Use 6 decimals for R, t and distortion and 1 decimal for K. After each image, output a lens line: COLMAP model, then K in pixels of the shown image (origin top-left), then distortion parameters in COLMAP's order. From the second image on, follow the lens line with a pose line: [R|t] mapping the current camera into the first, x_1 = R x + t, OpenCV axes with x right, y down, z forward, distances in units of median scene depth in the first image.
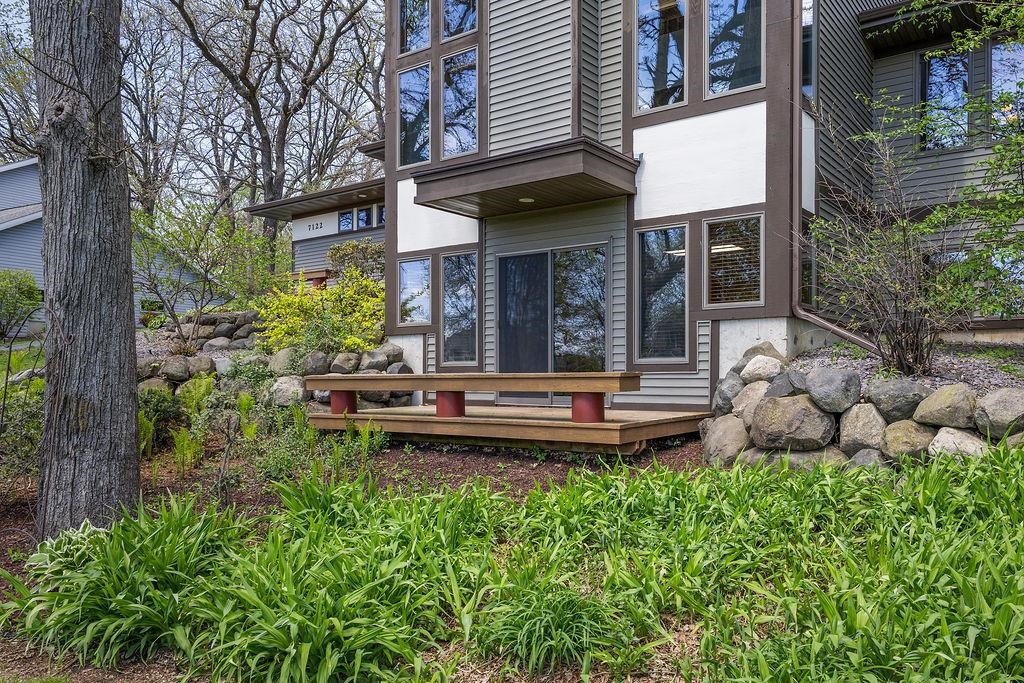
lens RADIAL K [[758.0, 0, 517.6], [0, 758.0, 371.8], [0, 0, 1]] dist [-0.011076, 0.001591]
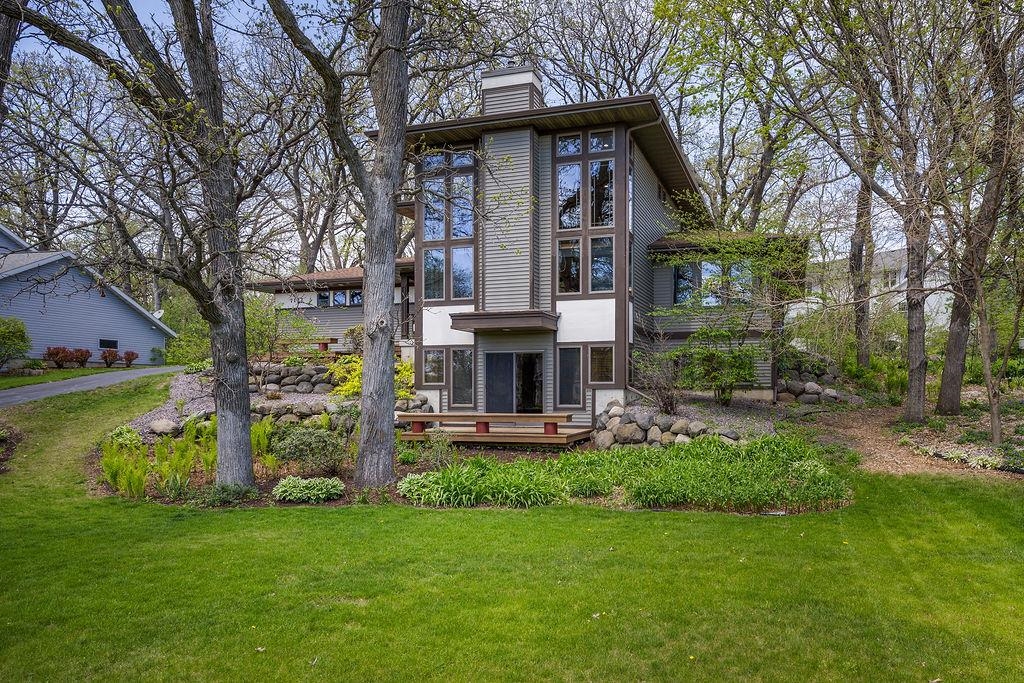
lens RADIAL K [[950.2, 0, 511.9], [0, 950.2, 343.4], [0, 0, 1]] dist [-0.000690, 0.000000]
pose [[0.953685, 0.005751, 0.300751, -0.886753], [0.000812, 0.999764, -0.021694, -0.149944], [-0.300805, 0.020934, 0.953456, -1.766594]]
